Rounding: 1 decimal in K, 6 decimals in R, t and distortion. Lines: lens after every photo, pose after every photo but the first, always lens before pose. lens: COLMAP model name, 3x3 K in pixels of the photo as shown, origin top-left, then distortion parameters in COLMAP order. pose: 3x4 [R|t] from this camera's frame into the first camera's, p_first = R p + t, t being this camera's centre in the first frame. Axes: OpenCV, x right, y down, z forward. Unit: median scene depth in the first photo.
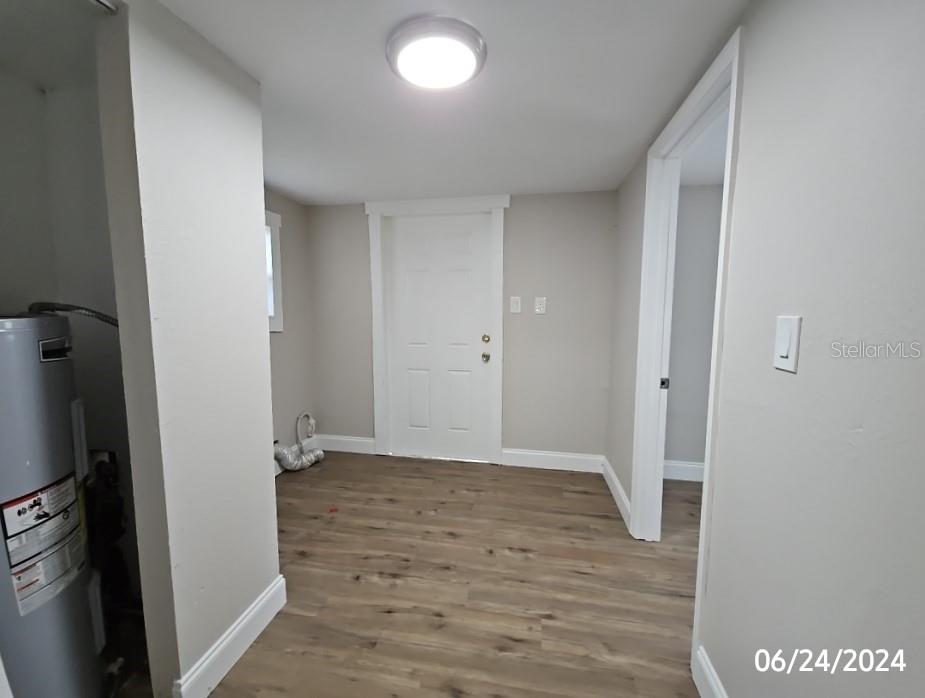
lens RADIAL K [[379.8, 0, 461.4], [0, 379.8, 347.1], [0, 0, 1]] dist [0.017638, -0.010568]
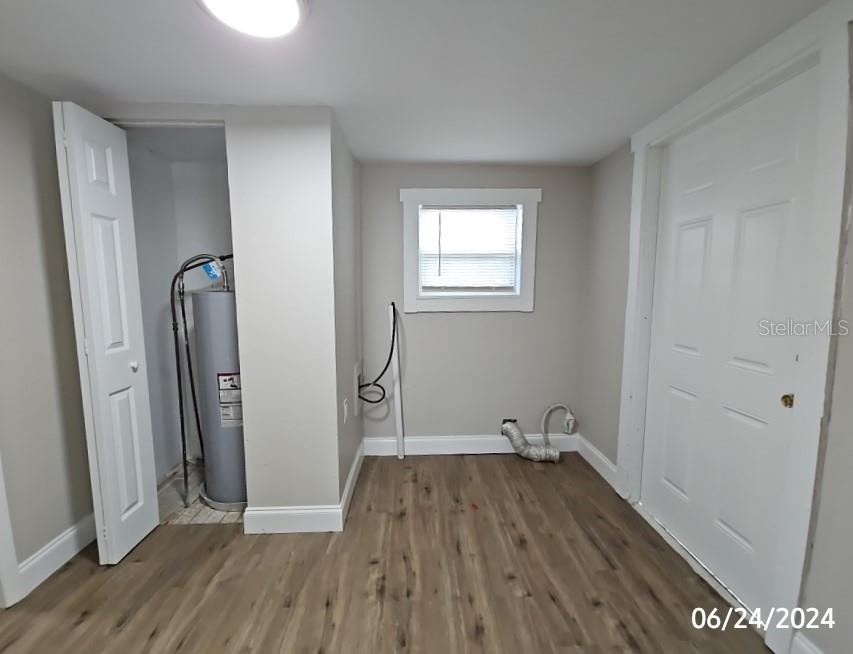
lens RADIAL K [[372.0, 0, 426.5], [0, 372.0, 326.9], [0, 0, 1]] dist [0.001377, 0.000397]
pose [[0.227796, 0.102365, -0.968313, 0.469853], [-0.097335, 0.991871, 0.081957, -0.066097], [0.968832, 0.075581, 0.235908, 0.646409]]
